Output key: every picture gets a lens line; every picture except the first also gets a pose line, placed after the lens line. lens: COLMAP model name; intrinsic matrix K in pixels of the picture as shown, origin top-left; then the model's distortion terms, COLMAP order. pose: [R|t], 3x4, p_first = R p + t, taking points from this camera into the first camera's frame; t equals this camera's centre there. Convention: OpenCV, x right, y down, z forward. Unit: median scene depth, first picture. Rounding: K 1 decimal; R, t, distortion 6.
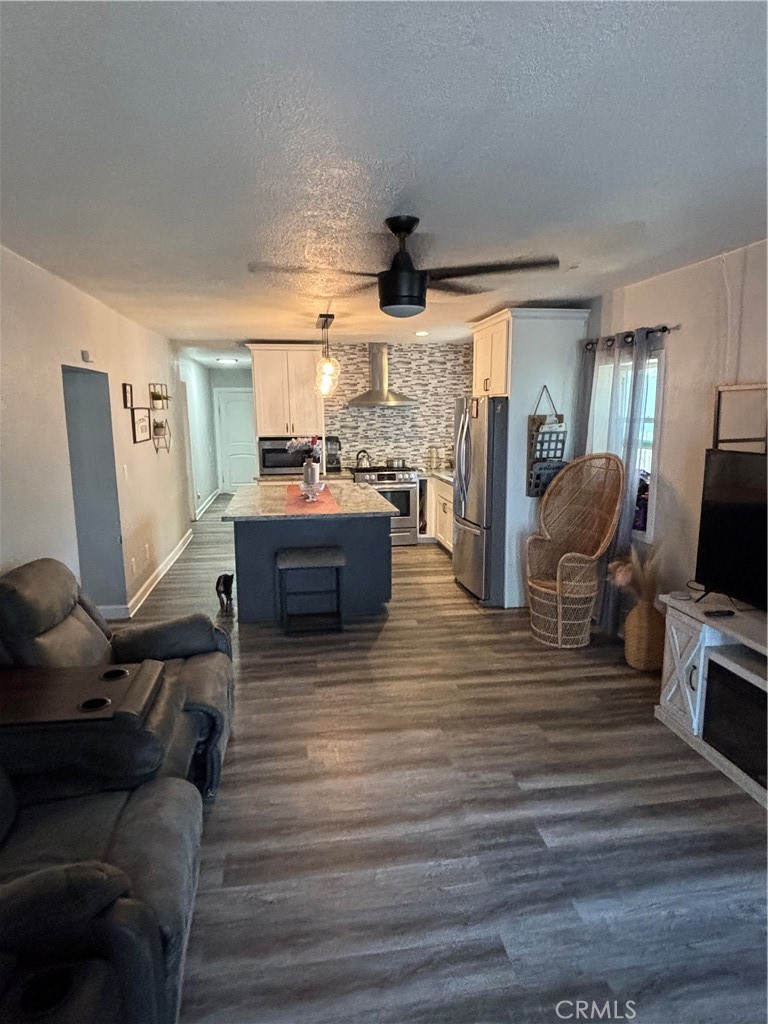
lens RADIAL K [[596.2, 0, 384.8], [0, 596.2, 512.2], [0, 0, 1]] dist [0.001112, 0.000084]
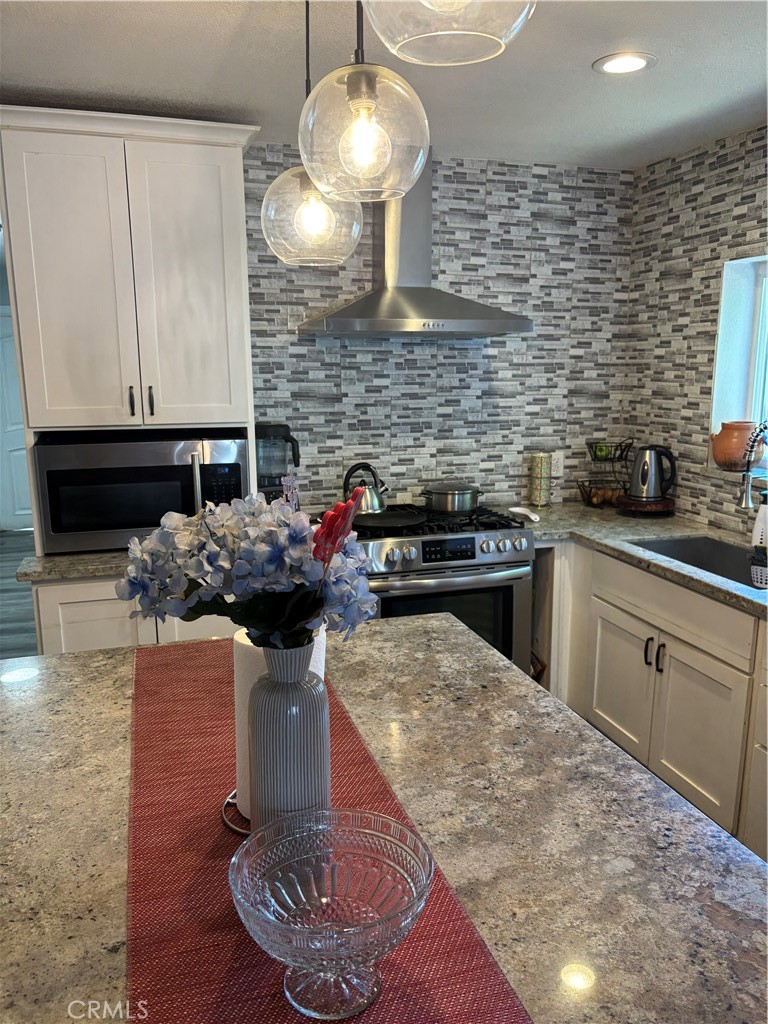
lens RADIAL K [[755.4, 0, 381.1], [0, 755.4, 513.2], [0, 0, 1]] dist [0.002060, -0.002186]
pose [[0.986945, -0.025623, 0.159008, -0.094455], [0.022606, 0.999529, 0.020756, -0.082547], [-0.159465, -0.016890, 0.987059, 0.556038]]
